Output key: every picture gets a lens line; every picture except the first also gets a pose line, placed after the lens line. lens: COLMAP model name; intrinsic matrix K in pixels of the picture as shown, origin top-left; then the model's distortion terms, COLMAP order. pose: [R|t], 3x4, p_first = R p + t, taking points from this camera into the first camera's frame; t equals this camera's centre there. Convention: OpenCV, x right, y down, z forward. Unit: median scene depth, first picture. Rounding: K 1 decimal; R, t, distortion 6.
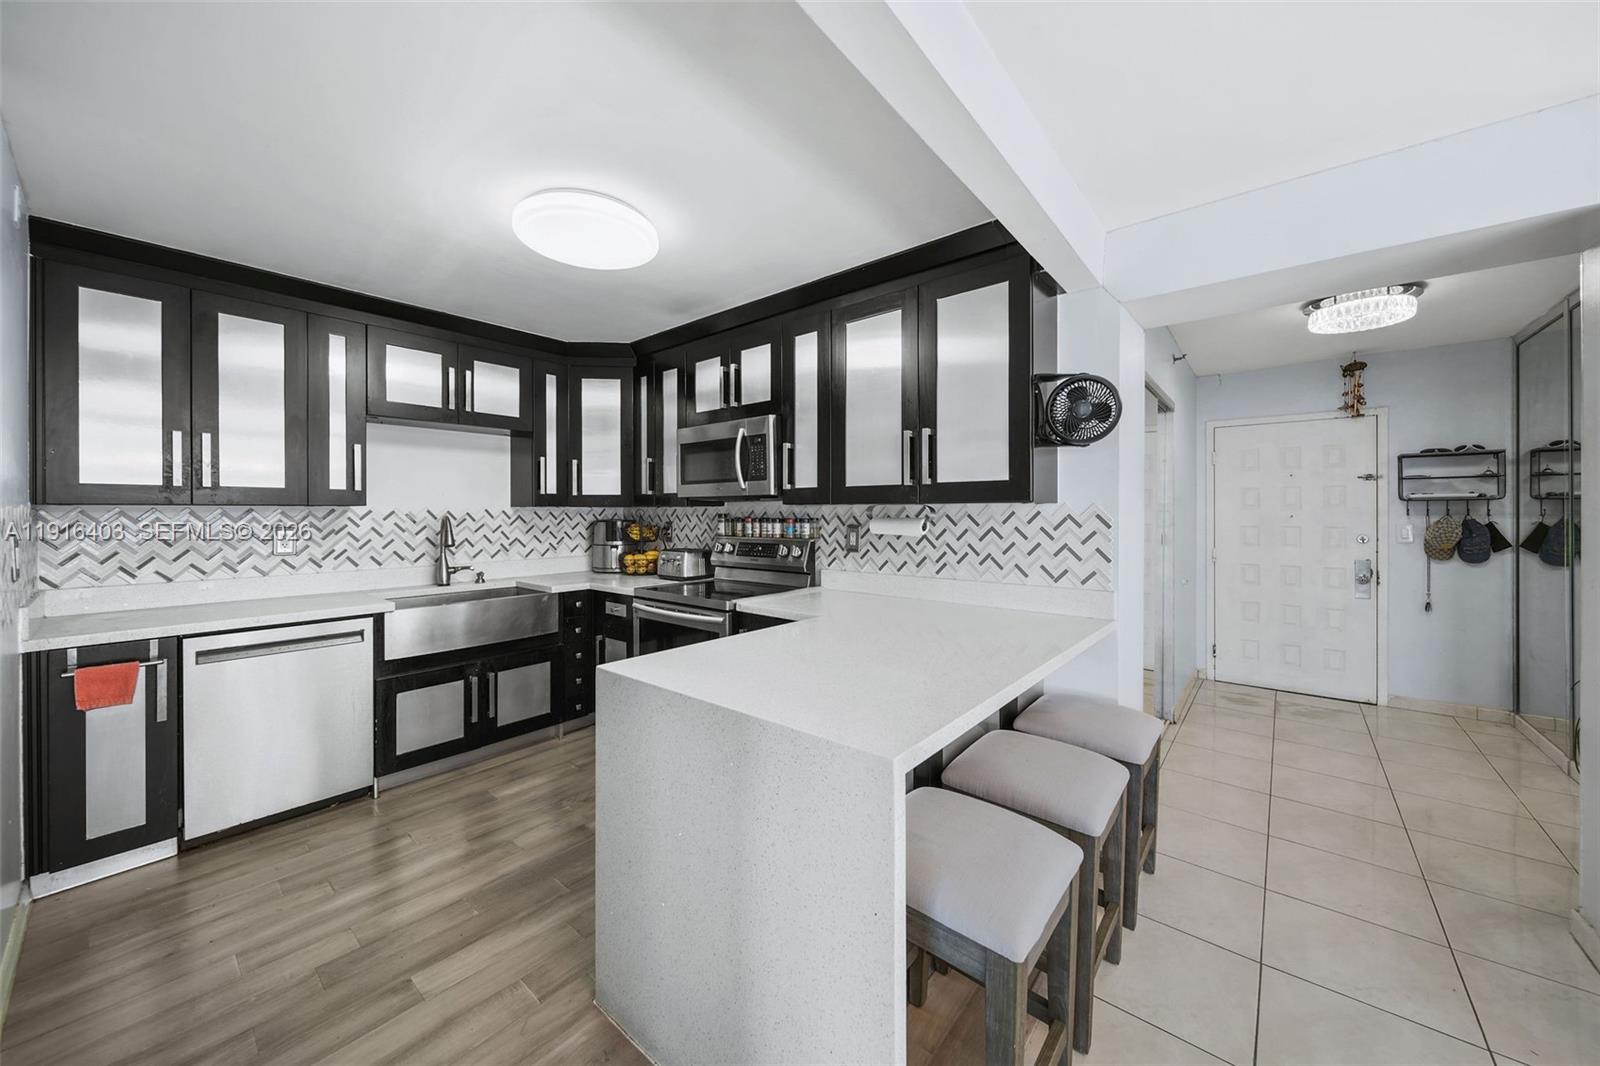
lens RADIAL K [[575.7, 0, 801.2], [0, 575.7, 521.5], [0, 0, 1]] dist [-0.002184, -0.000150]
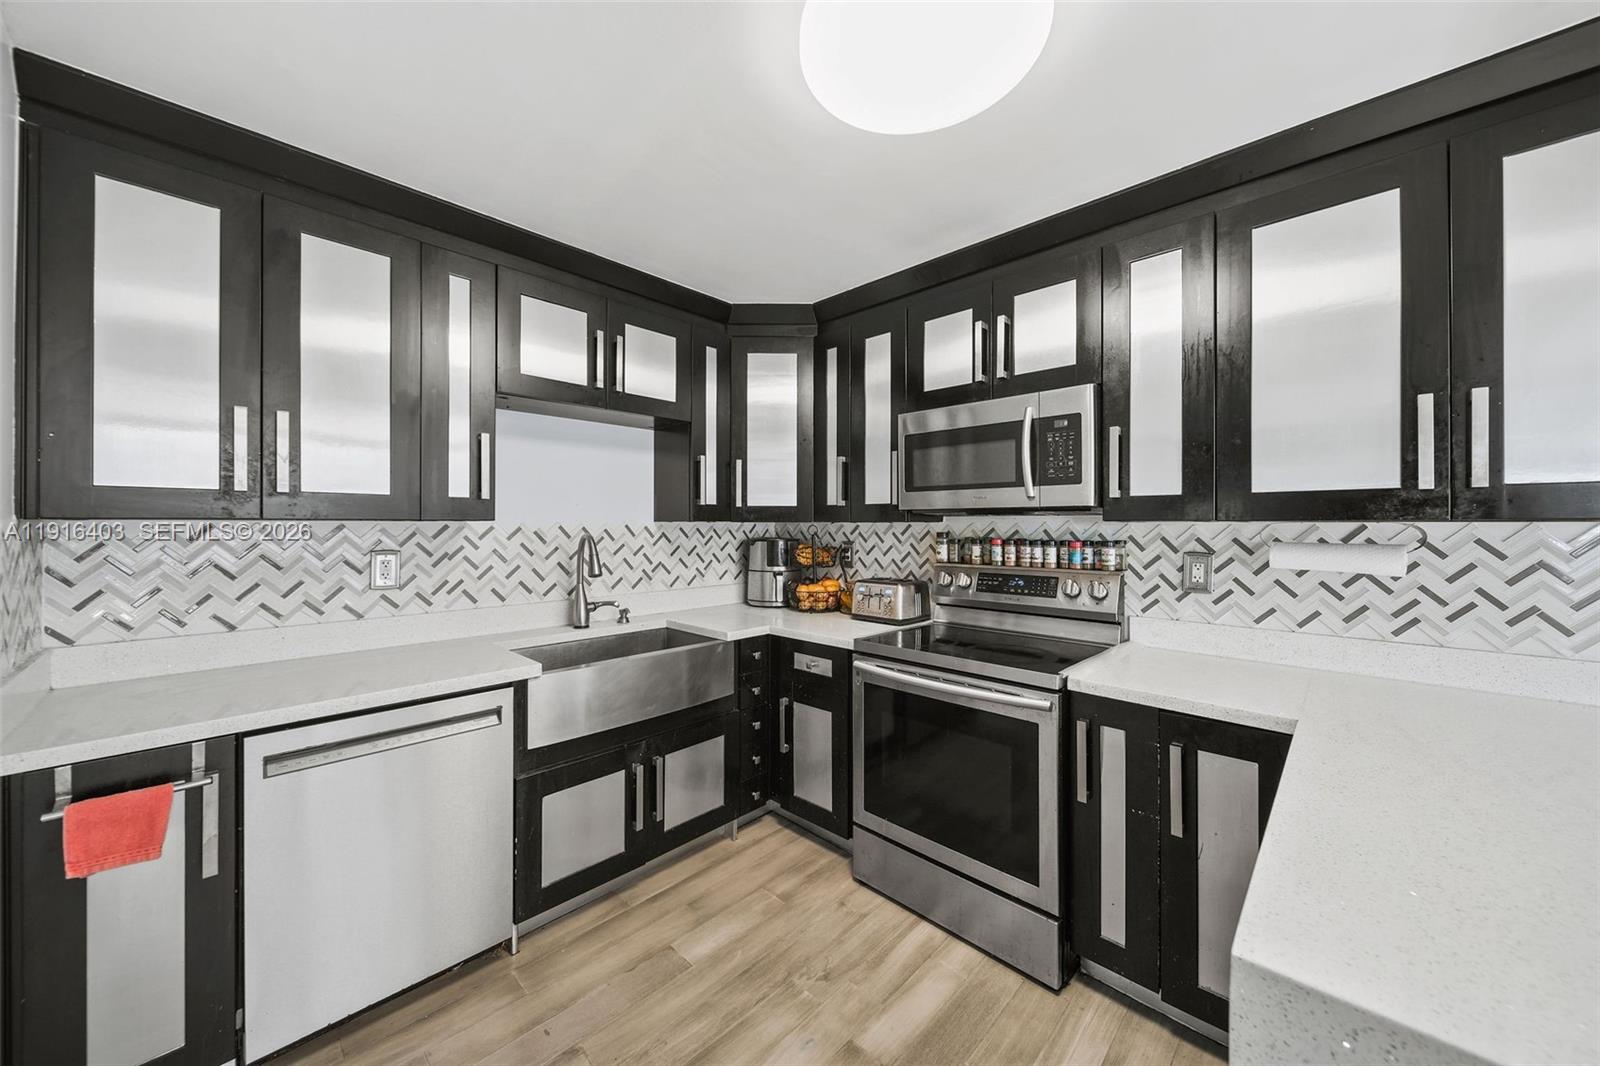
lens RADIAL K [[574.3, 0, 800.0], [0, 574.3, 533.0], [0, 0, 1]] dist [-0.000874, -0.000139]
pose [[0.997351, 0.004941, -0.072572, -0.323249], [-0.005078, 0.999986, -0.001705, -0.012621], [0.072562, 0.002069, 0.997362, 0.316098]]
